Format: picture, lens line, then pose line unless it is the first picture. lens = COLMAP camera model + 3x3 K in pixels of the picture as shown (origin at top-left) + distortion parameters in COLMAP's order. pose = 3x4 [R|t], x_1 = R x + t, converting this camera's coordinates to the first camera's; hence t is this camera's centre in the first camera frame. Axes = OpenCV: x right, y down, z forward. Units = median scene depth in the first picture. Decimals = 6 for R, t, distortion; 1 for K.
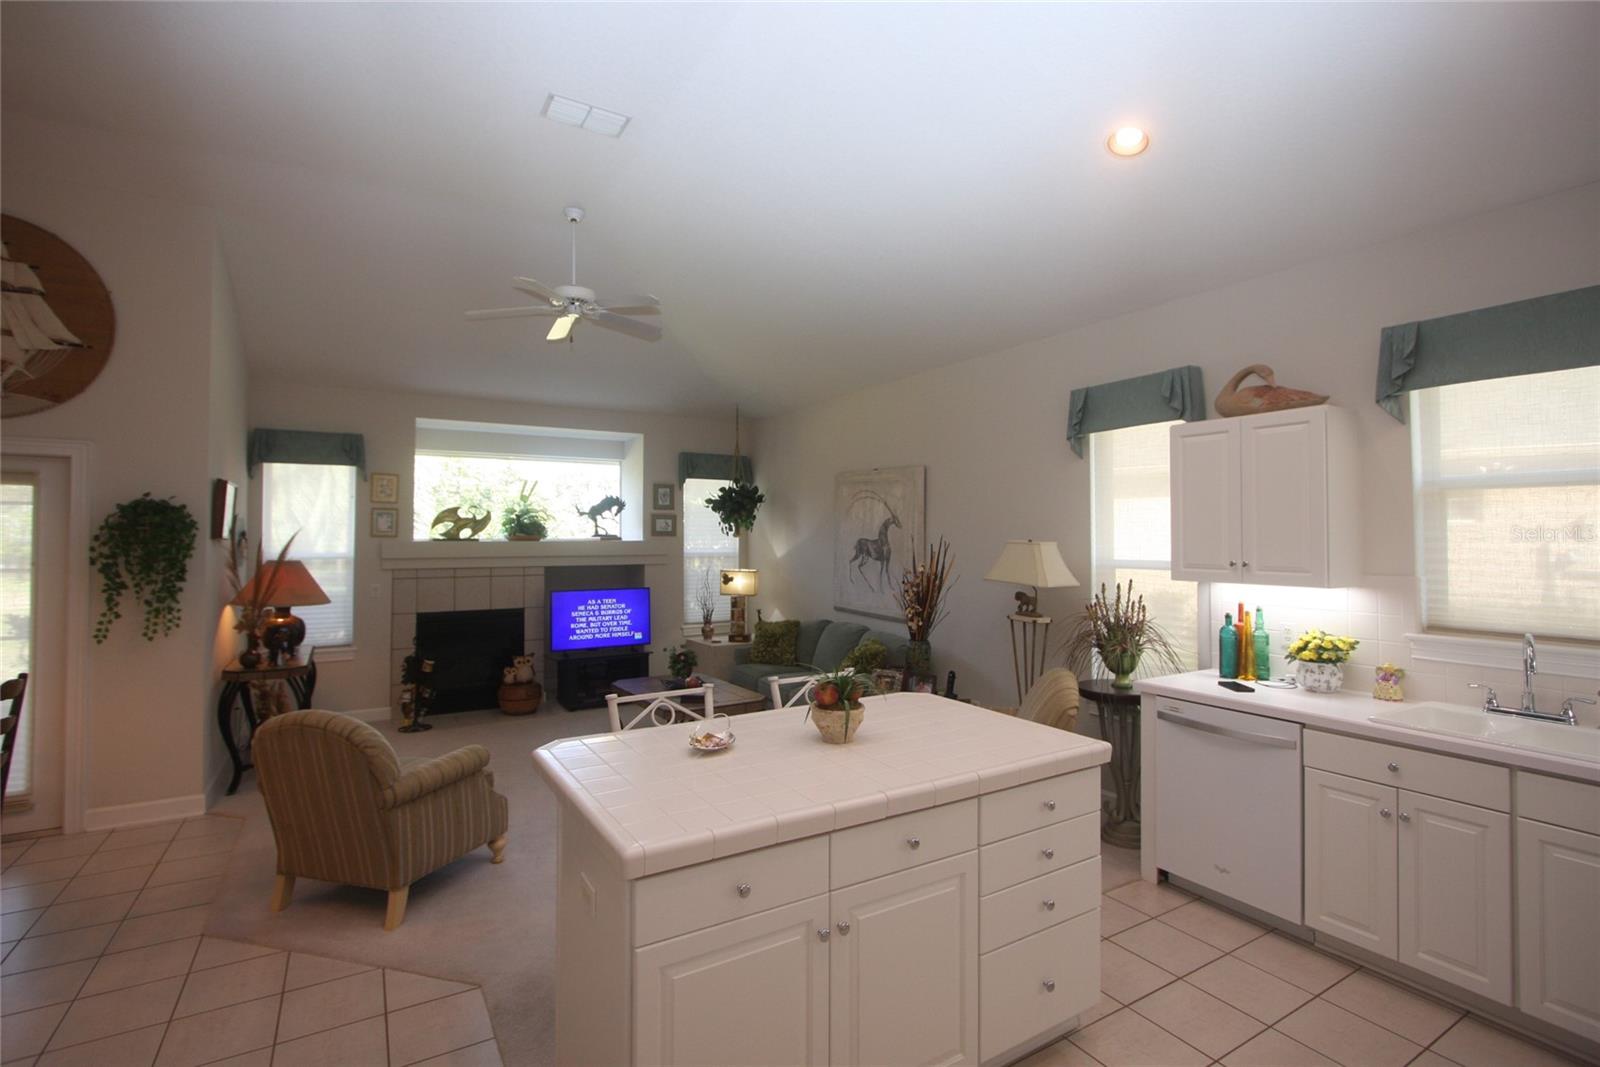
lens RADIAL K [[757.6, 0, 803.1], [0, 757.6, 522.8], [0, 0, 1]] dist [-0.000407, -0.000135]
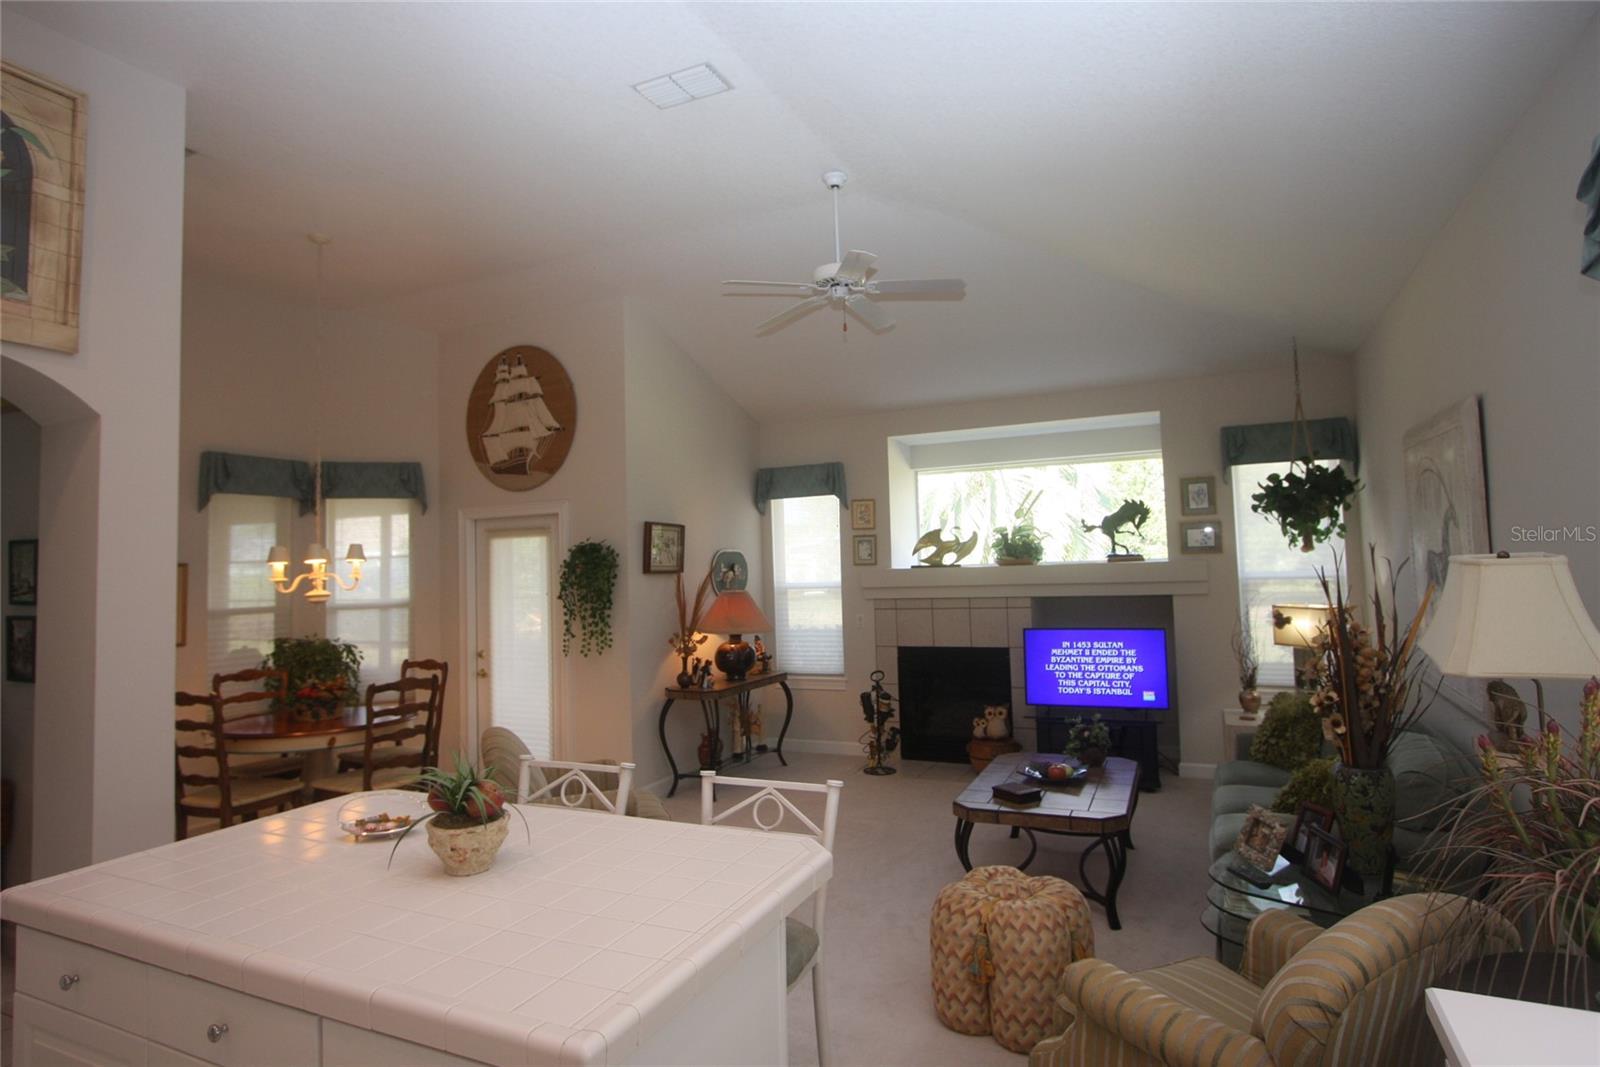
lens RADIAL K [[889.5, 0, 800.6], [0, 889.5, 526.3], [0, 0, 1]] dist [-0.005029, -0.000546]
pose [[0.546699, -0.055744, -0.835471, 0.333962], [0.045332, 0.998289, -0.036944, 0.006888], [0.836101, -0.017676, 0.548291, 0.297684]]
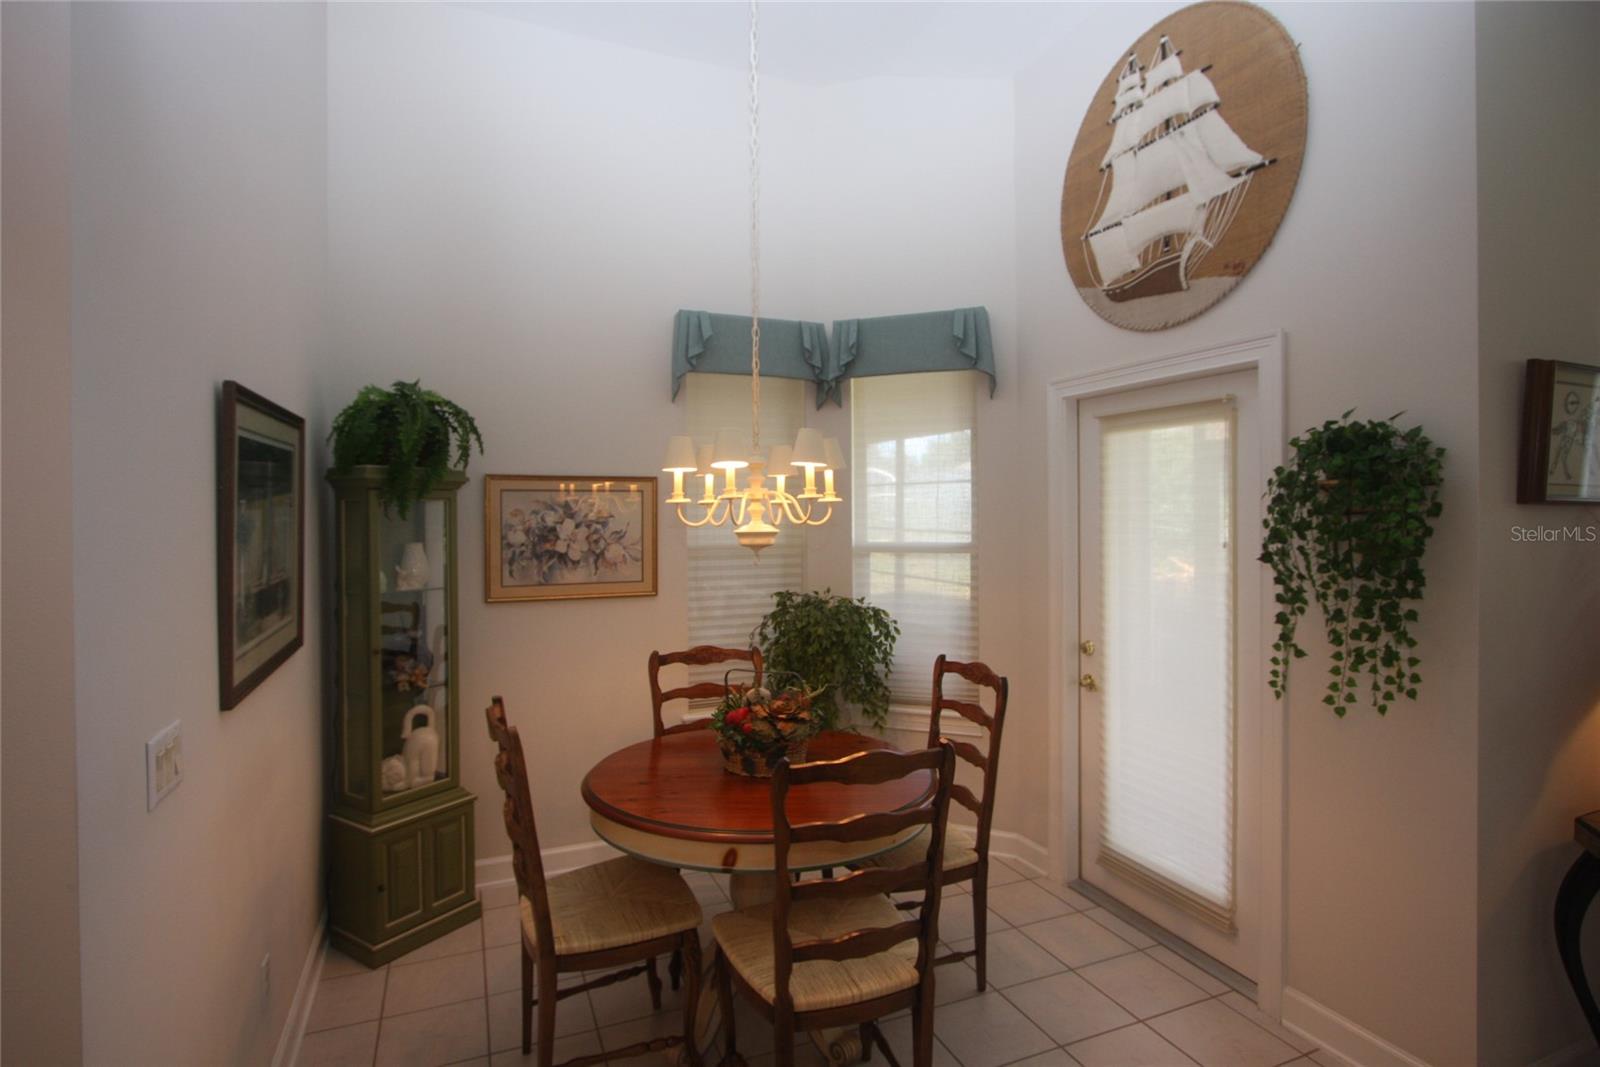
lens RADIAL K [[804.5, 0, 794.9], [0, 804.5, 514.8], [0, 0, 1]] dist [-0.013710, -0.000143]
pose [[-0.149645, 0.004072, -0.988731, -0.184263], [0.026275, 0.999655, 0.000140, 0.011355], [0.988391, -0.025958, -0.149701, 0.439510]]
